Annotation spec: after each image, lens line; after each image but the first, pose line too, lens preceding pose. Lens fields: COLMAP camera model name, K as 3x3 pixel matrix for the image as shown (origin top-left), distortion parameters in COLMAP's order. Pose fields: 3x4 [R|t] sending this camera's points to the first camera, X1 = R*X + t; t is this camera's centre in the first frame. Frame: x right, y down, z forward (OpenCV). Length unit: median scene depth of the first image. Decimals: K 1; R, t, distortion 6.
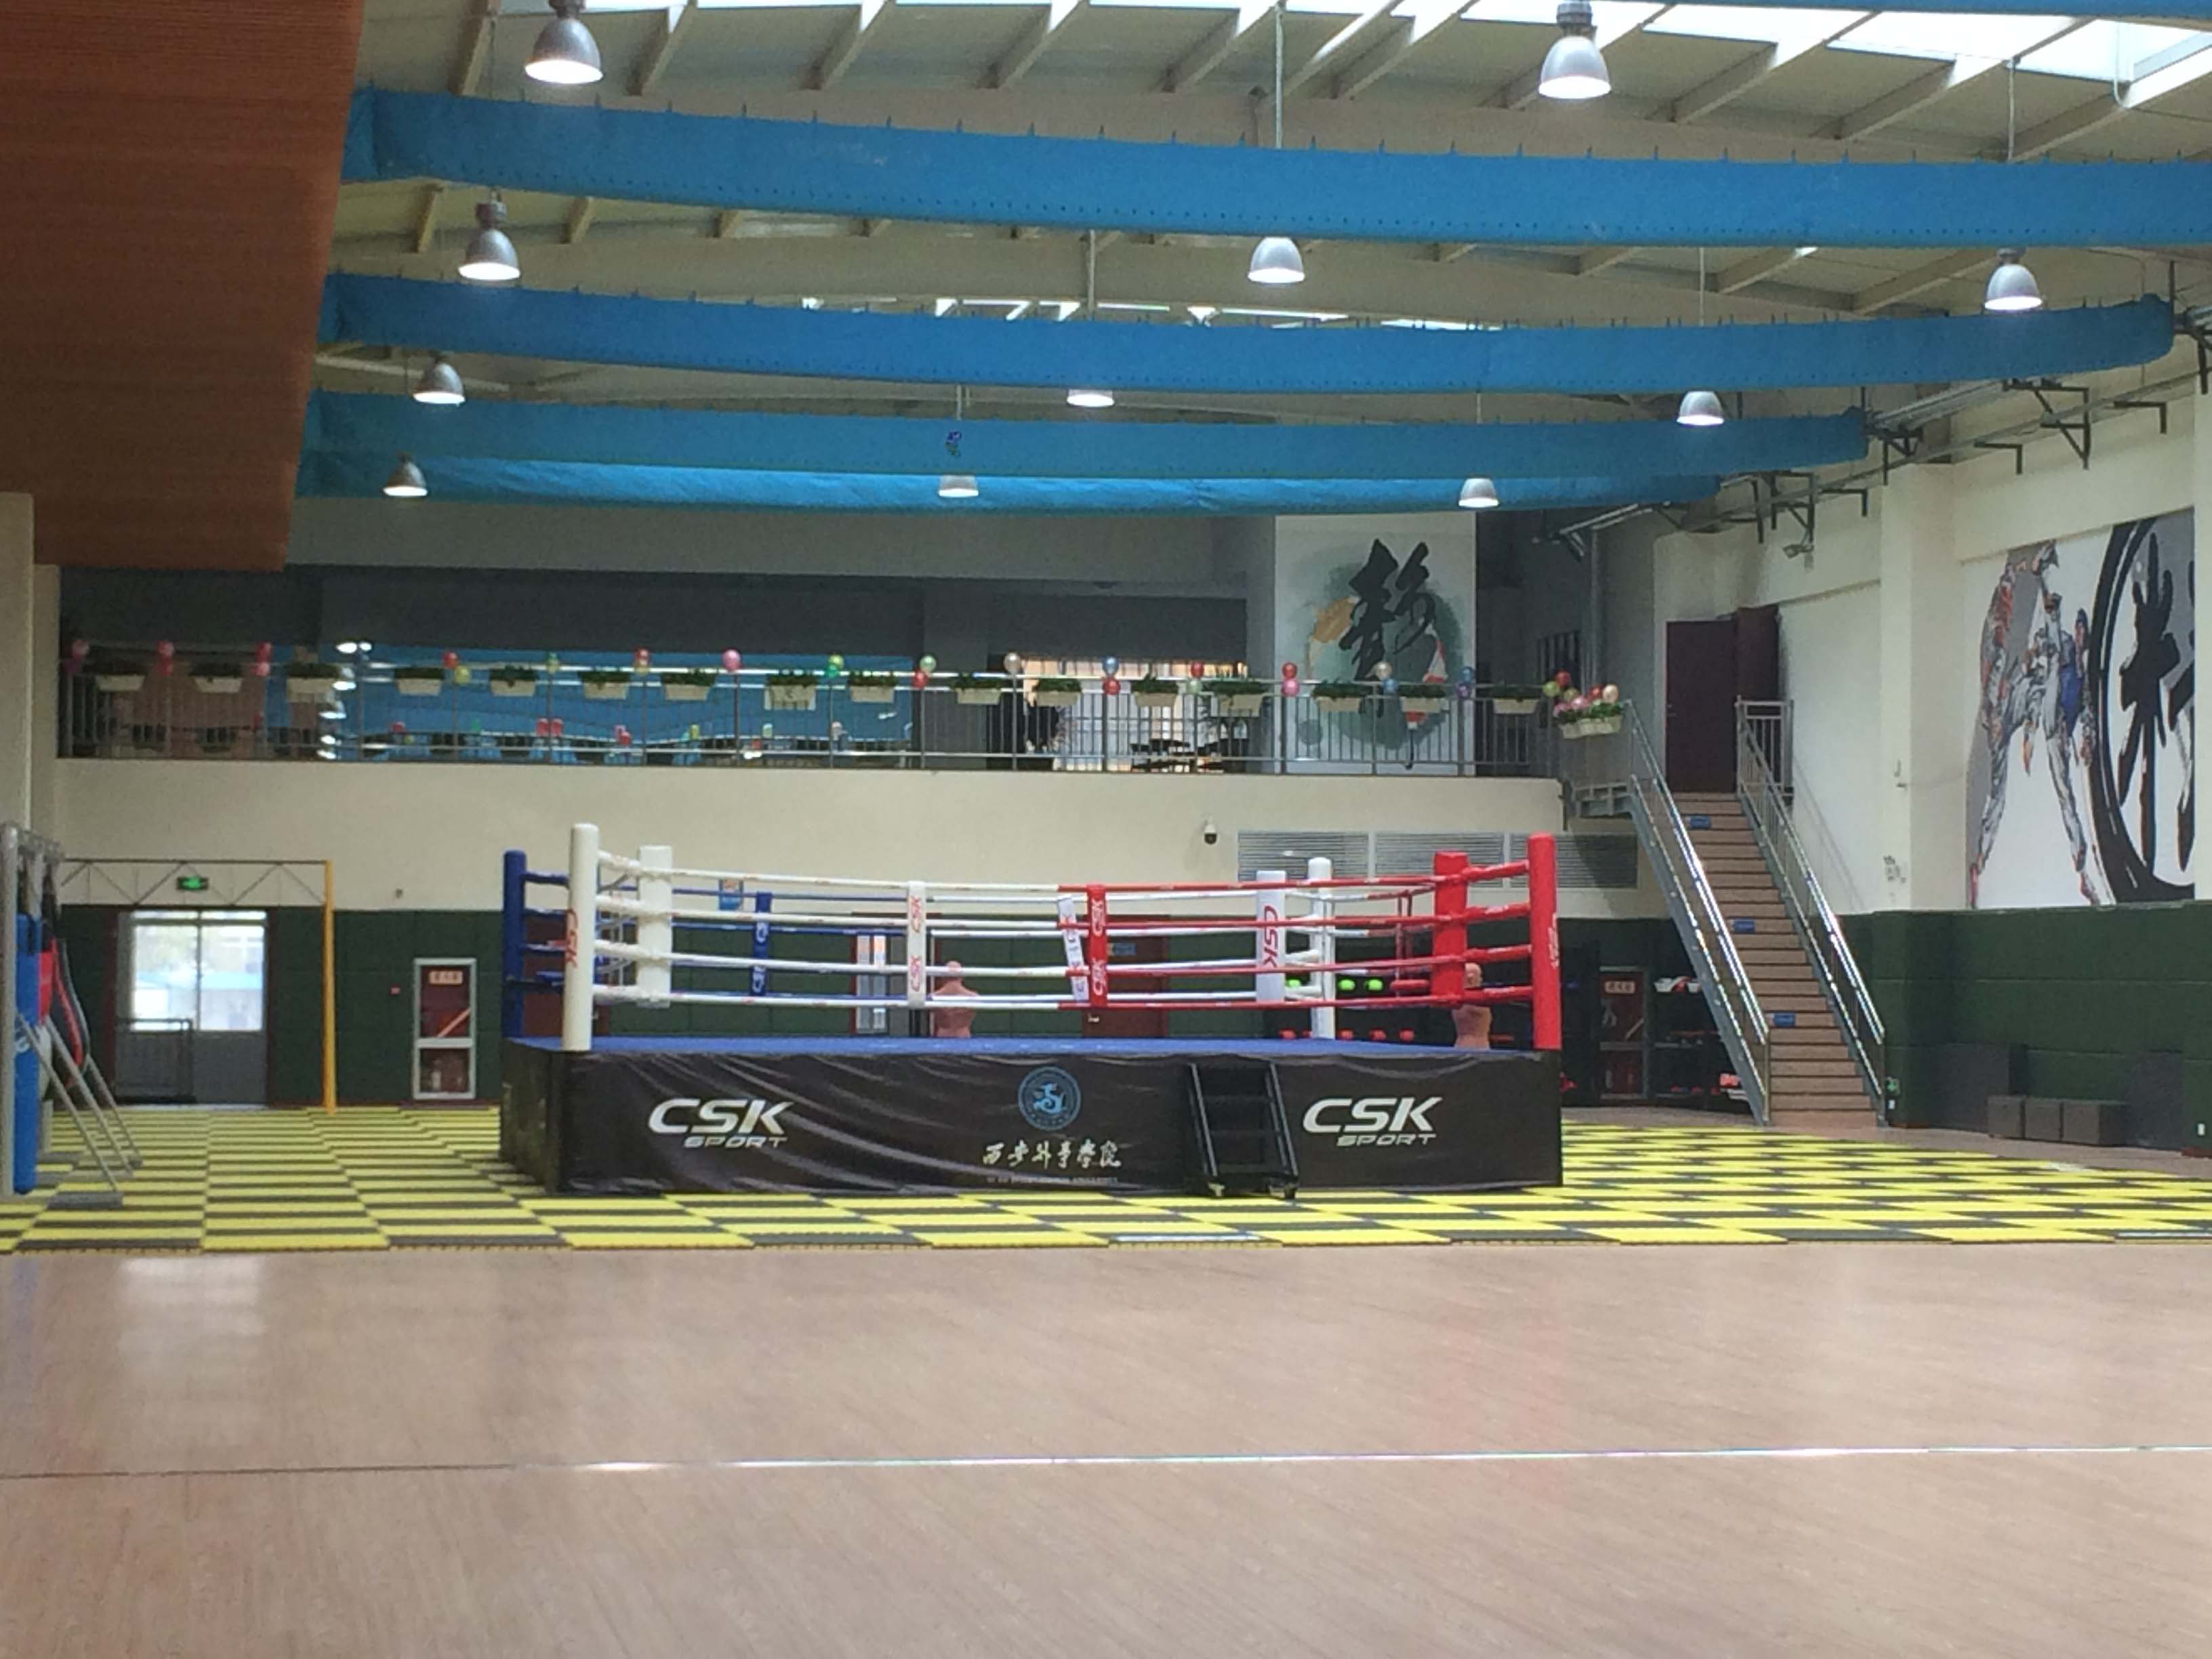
lens RADIAL K [[4641.7, 0, 1106.0], [0, 4641.7, 829.5], [0, 0, 1]] dist [-0.476853, 0.104236]
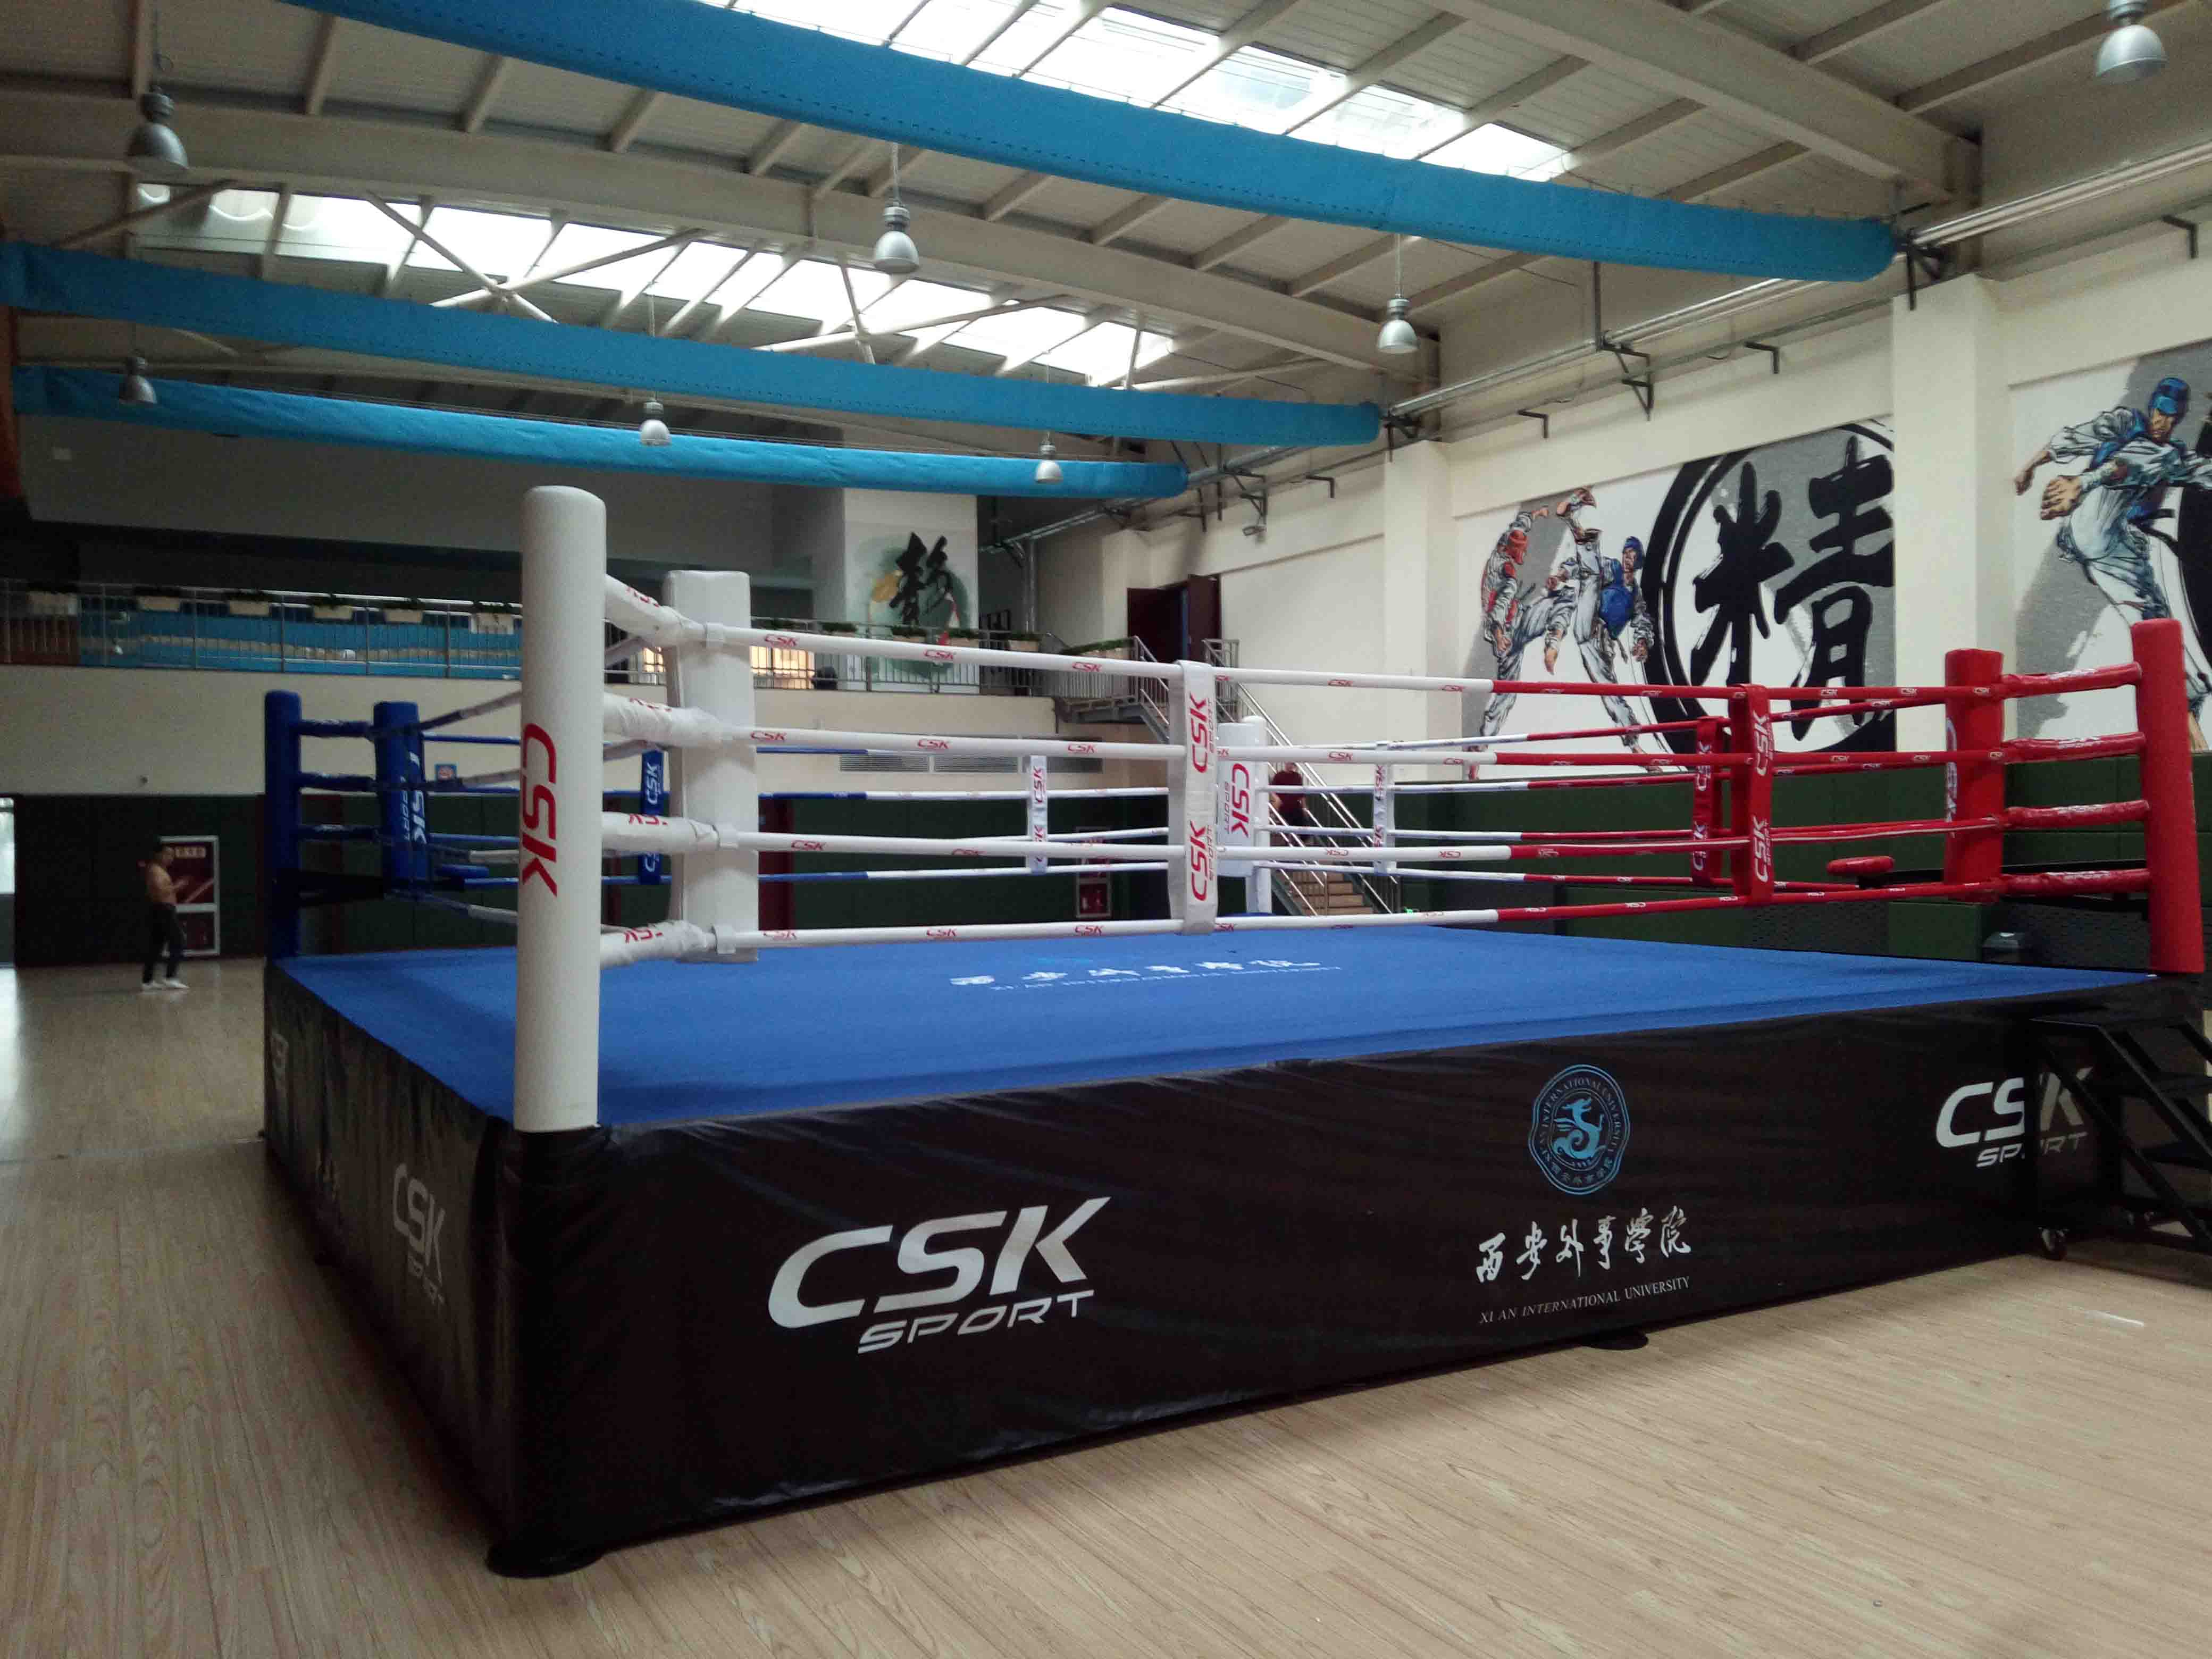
lens RADIAL K [[1735.8, 0, 1106.0], [0, 1735.8, 829.5], [0, 0, 1]] dist [0.044678, -0.104204]
pose [[0.944453, -0.016780, 0.328217, -0.079710], [0.005910, 0.999401, 0.034087, 0.014607], [-0.328593, -0.030254, 0.943987, 0.582346]]
